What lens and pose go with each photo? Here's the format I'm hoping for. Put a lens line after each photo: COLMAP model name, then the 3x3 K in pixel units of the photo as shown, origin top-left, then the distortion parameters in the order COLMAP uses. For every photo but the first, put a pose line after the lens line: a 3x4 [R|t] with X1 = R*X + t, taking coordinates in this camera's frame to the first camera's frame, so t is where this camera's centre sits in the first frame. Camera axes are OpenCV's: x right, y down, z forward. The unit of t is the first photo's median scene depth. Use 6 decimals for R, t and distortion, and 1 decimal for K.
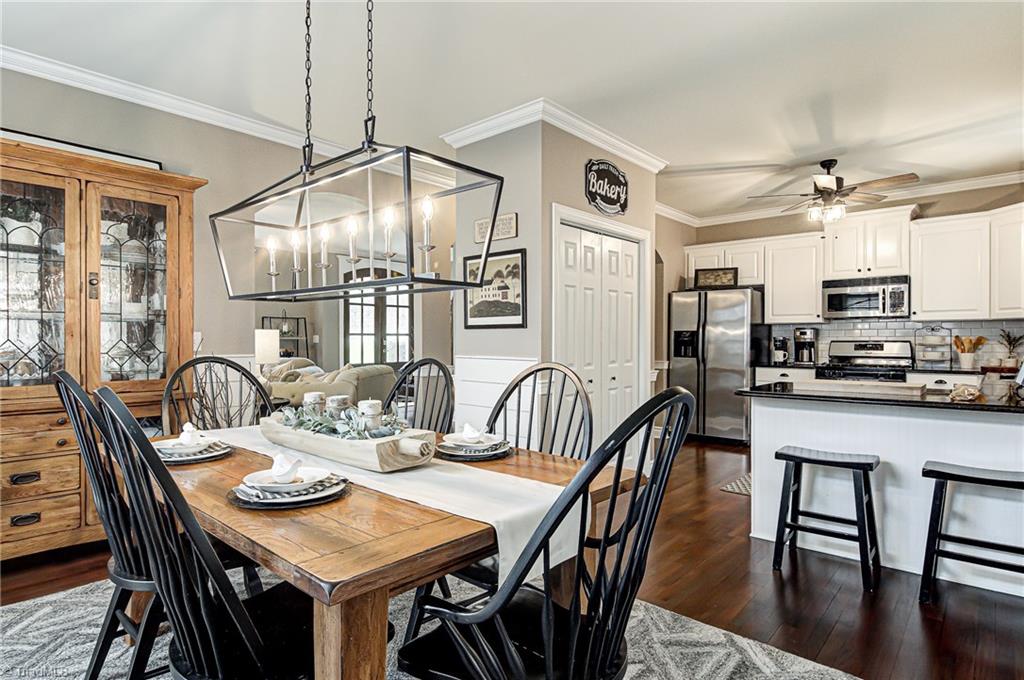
lens RADIAL K [[554.2, 0, 511.8], [0, 554.2, 342.4], [0, 0, 1]] dist [0.010306, -0.008173]
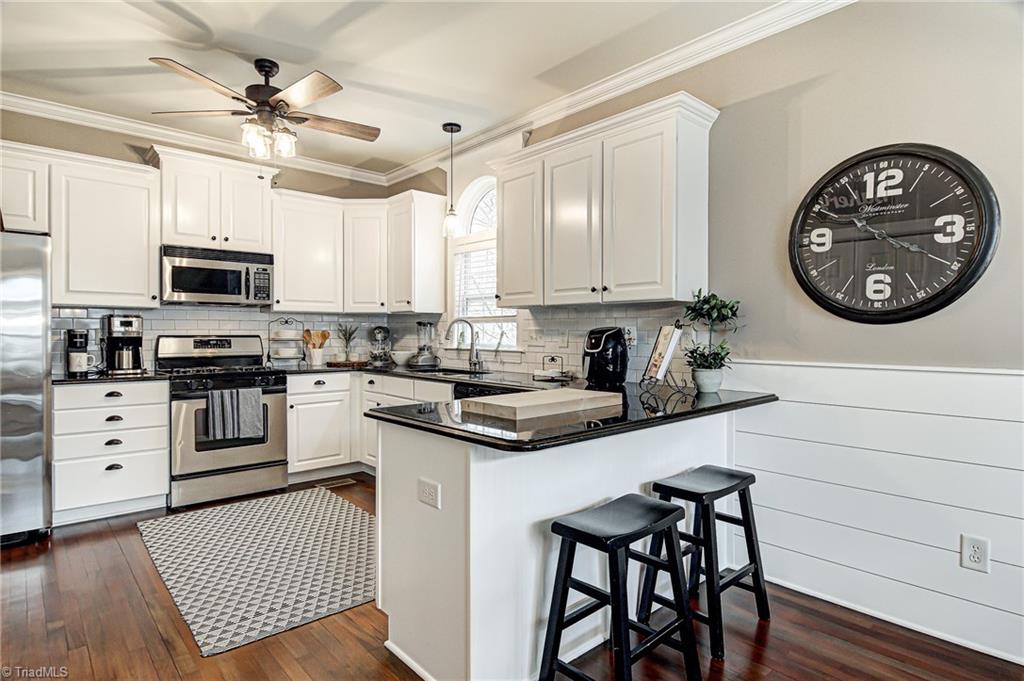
lens RADIAL K [[554.2, 0, 512.0], [0, 554.2, 337.4], [0, 0, 1]] dist [0.010306, -0.008173]
pose [[0.117398, -0.005657, 0.993069, -0.050535], [0.002940, 0.999981, 0.005349, -0.003558], [-0.993081, 0.002291, 0.117413, 0.599578]]
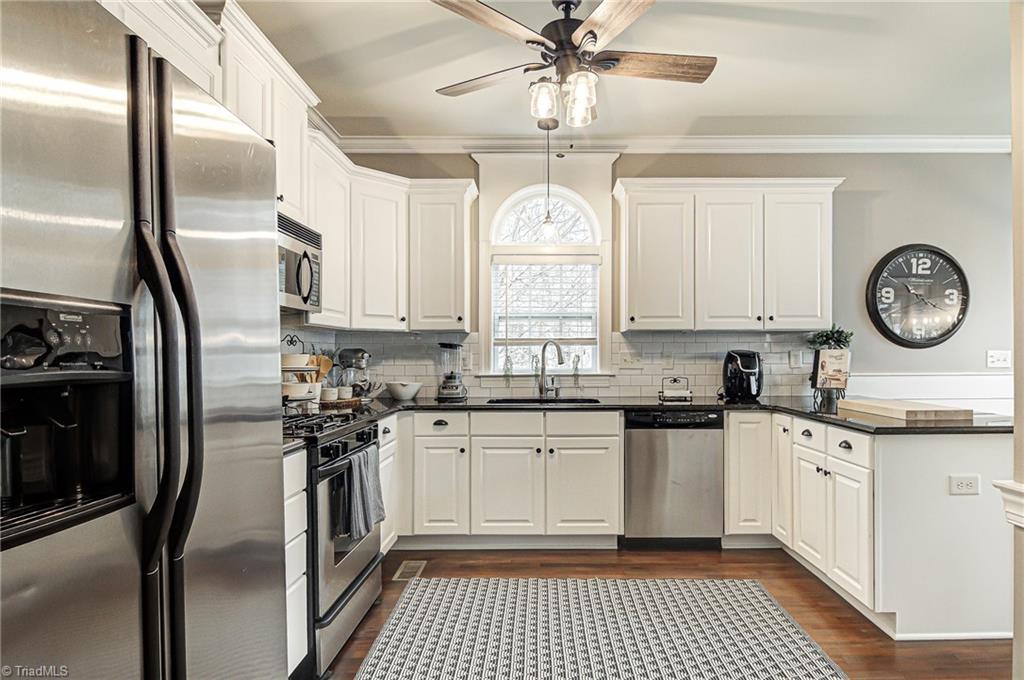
lens RADIAL K [[554.2, 0, 550.8], [0, 554.2, 360.3], [0, 0, 1]] dist [0.010306, -0.008173]
pose [[-0.671819, -0.001931, 0.740713, 0.212556], [0.010920, 0.999862, 0.012511, -0.010353], [-0.740635, 0.016494, -0.671705, 1.260526]]
